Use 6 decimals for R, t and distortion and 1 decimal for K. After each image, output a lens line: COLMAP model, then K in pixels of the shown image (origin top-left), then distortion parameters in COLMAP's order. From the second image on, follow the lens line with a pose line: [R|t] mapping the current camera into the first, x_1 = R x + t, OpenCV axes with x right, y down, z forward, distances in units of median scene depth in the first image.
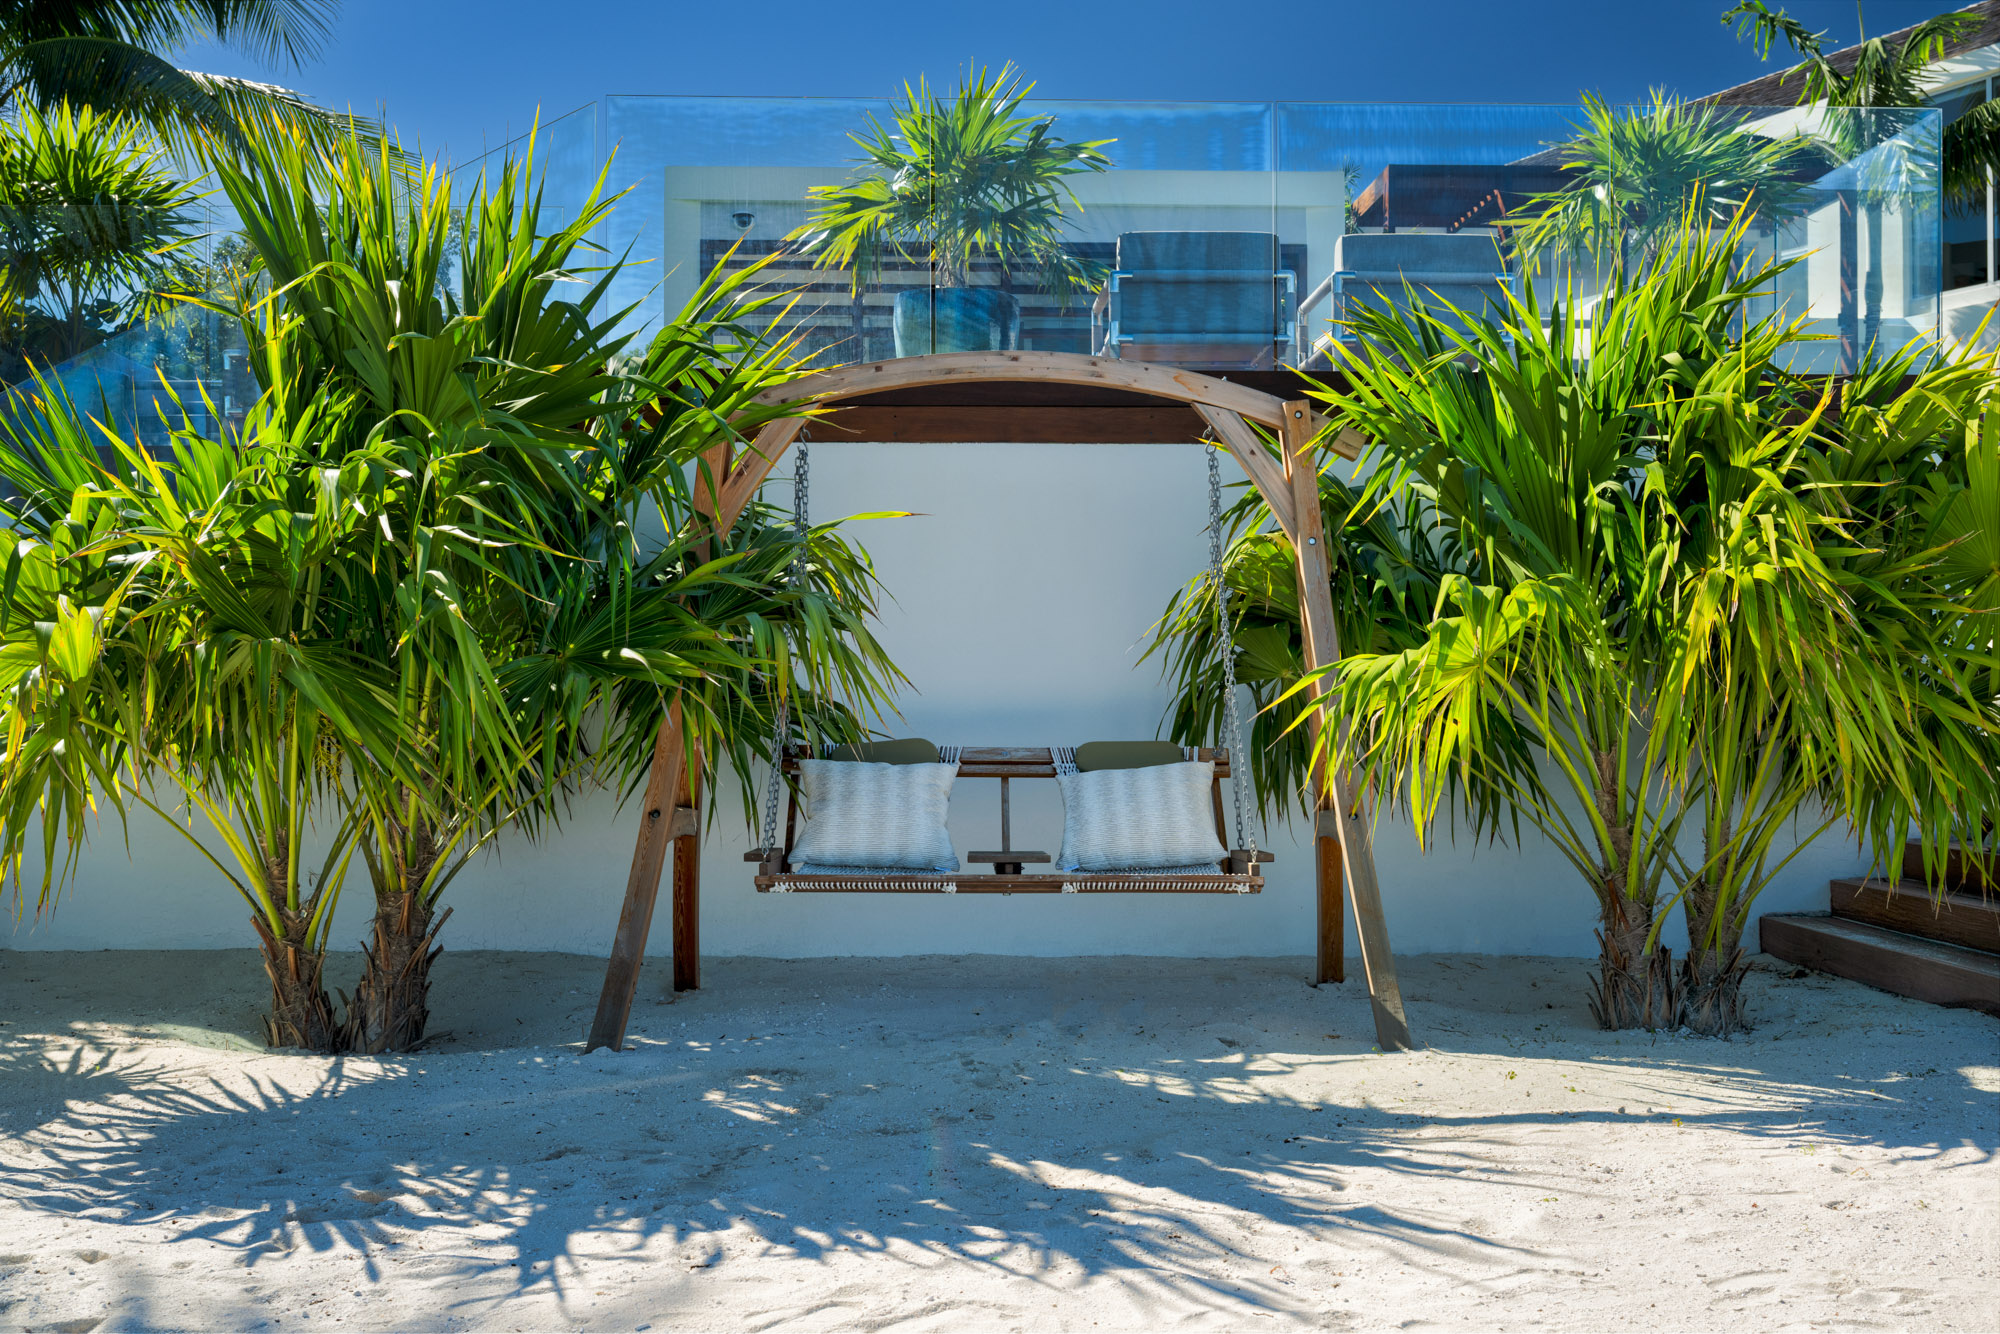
lens RADIAL K [[2070.3, 0, 998.9], [0, 2070.3, 672.2], [0, 0, 1]] dist [0.007246, 0.000000]
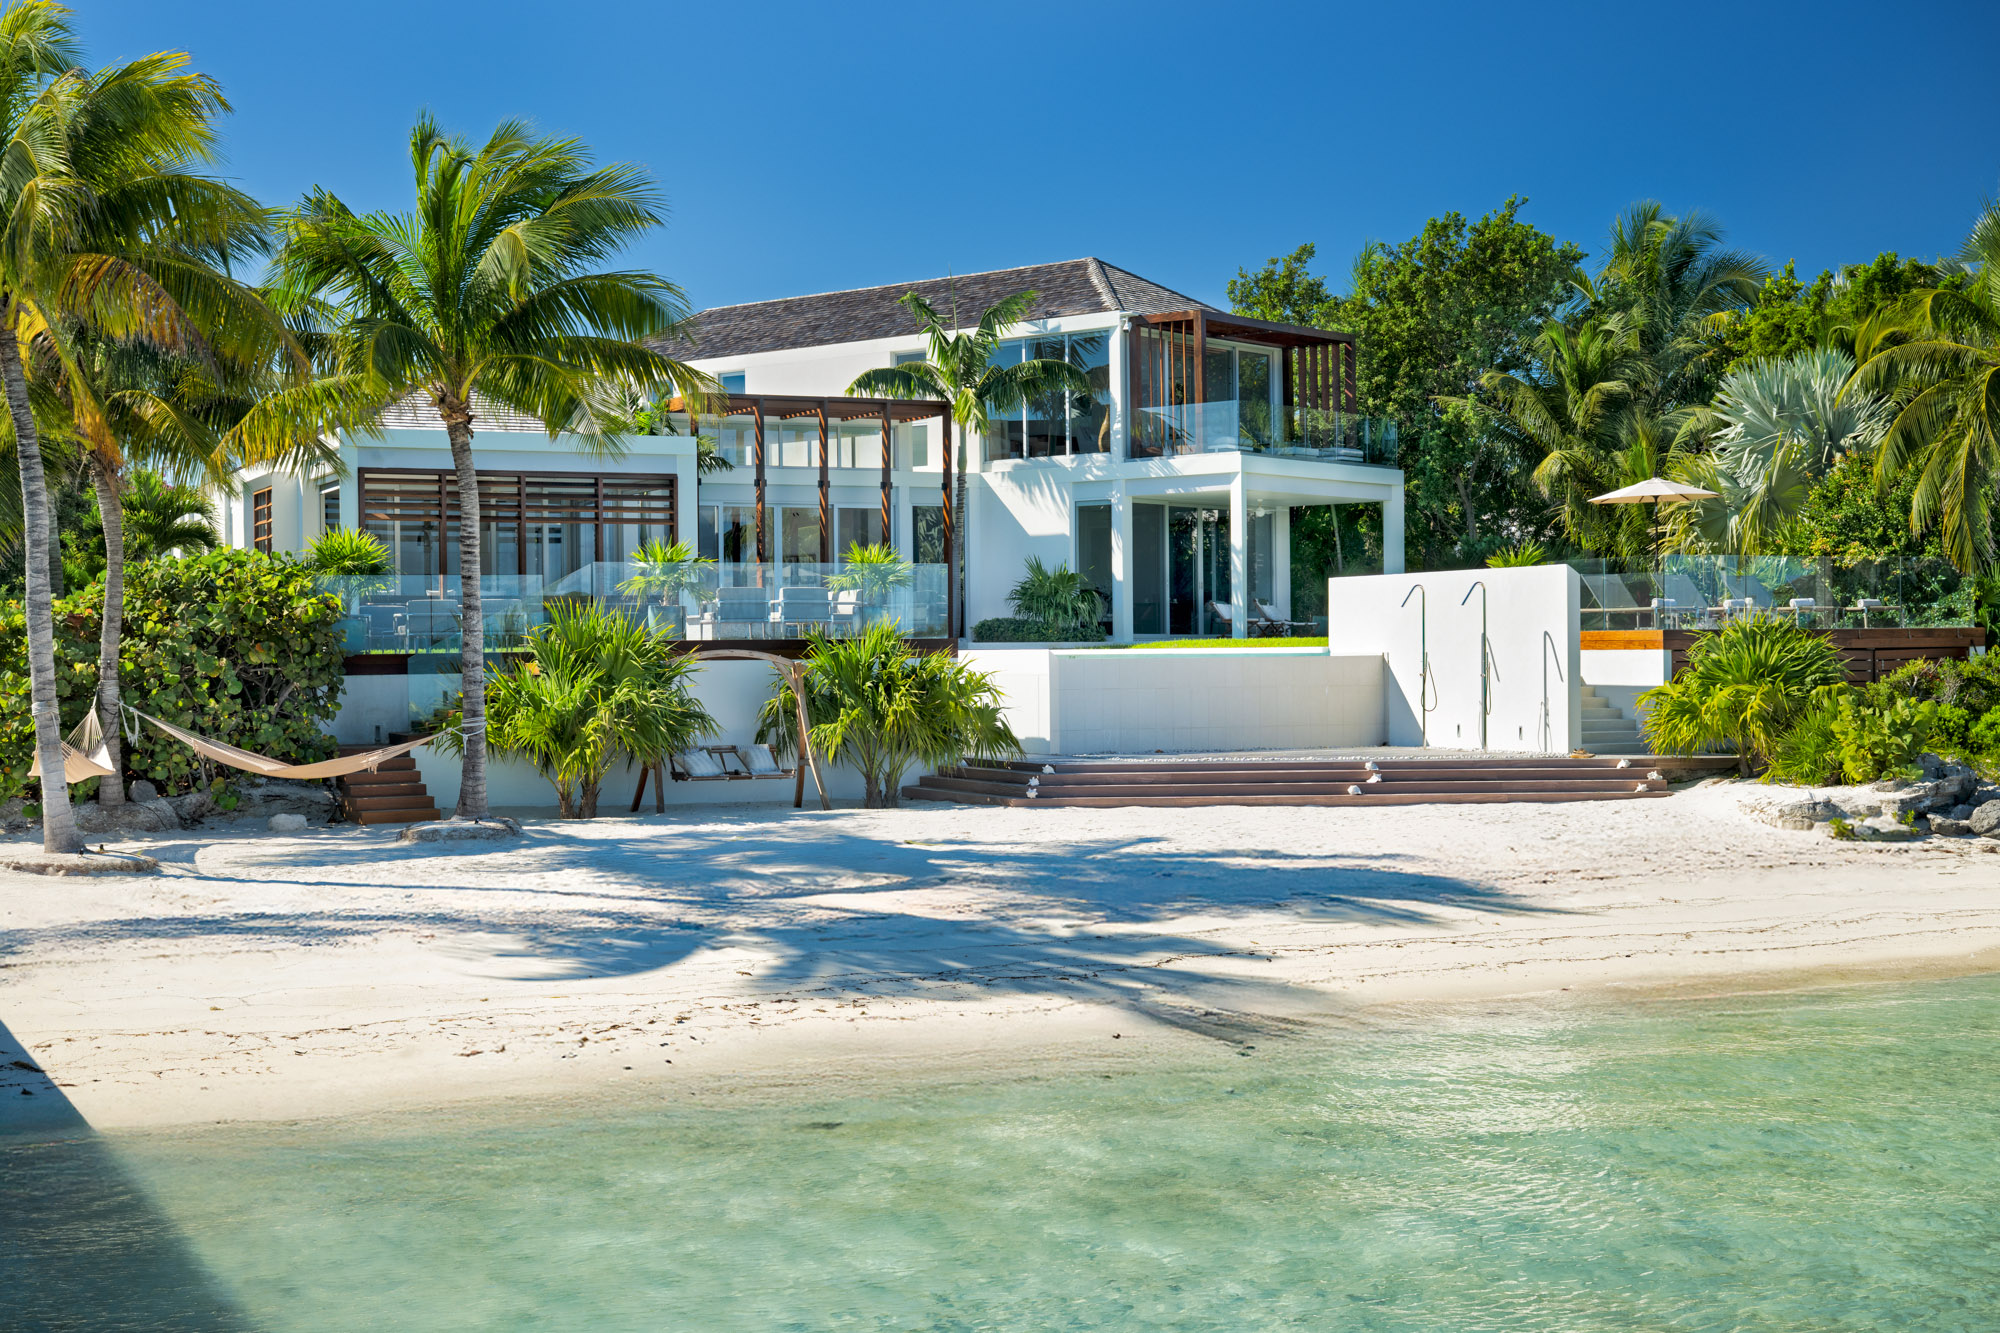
lens RADIAL K [[2498.2, 0, 999.4], [0, 2498.2, 664.6], [0, 0, 1]] dist [-0.000521, 0.000000]
pose [[0.923995, -0.011166, 0.382241, -1.389174], [0.004827, 0.999835, 0.017538, -0.208950], [-0.382374, -0.014360, 0.923896, -3.765256]]
